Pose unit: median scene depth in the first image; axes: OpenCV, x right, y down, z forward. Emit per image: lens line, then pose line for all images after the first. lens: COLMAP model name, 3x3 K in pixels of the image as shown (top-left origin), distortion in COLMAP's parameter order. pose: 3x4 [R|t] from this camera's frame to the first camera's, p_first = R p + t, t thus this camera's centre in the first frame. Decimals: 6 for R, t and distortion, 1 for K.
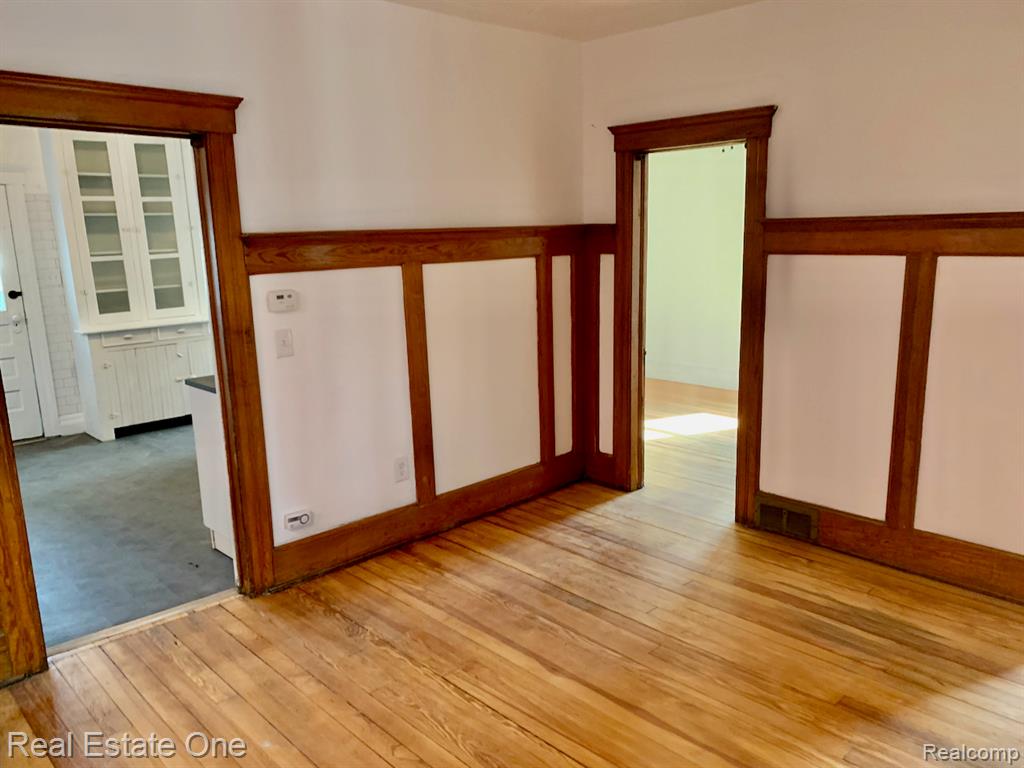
lens RADIAL K [[787.9, 0, 522.0], [0, 787.9, 391.9], [0, 0, 1]] dist [0.039367, -0.043859]
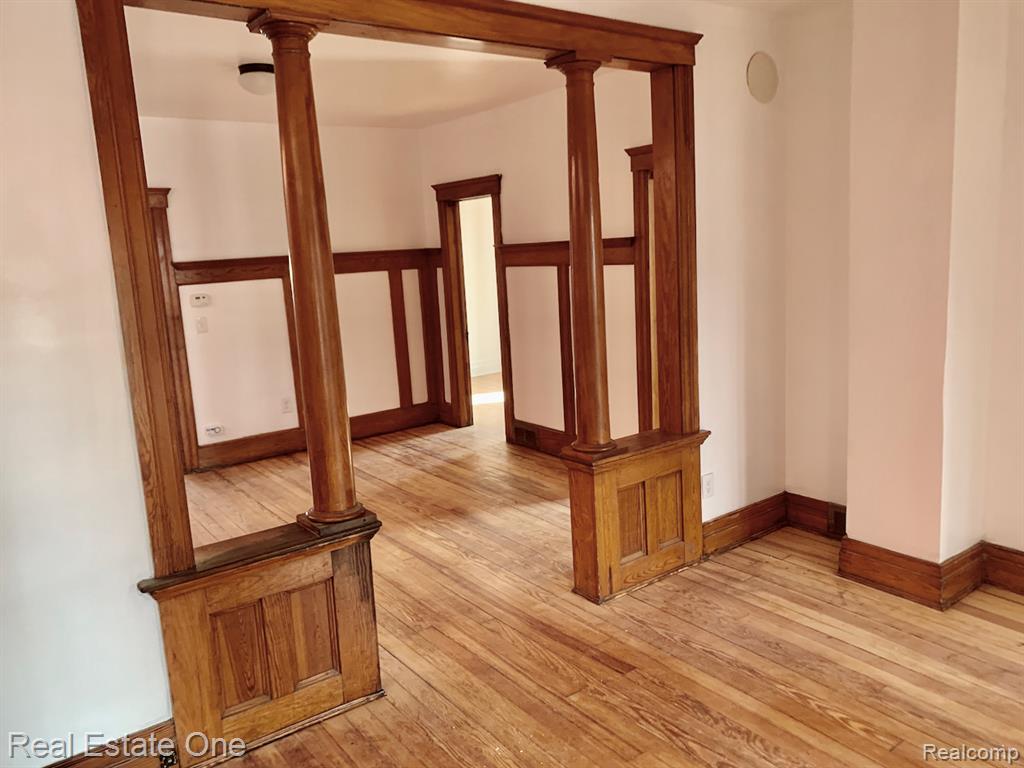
lens RADIAL K [[787.9, 0, 536.4], [0, 787.9, 384.9], [0, 0, 1]] dist [0.039367, -0.043859]
pose [[0.992986, -0.007147, -0.118014, 0.714073], [0.004619, 0.999754, -0.021684, 0.124833], [0.118140, 0.020987, 0.992775, -0.706779]]
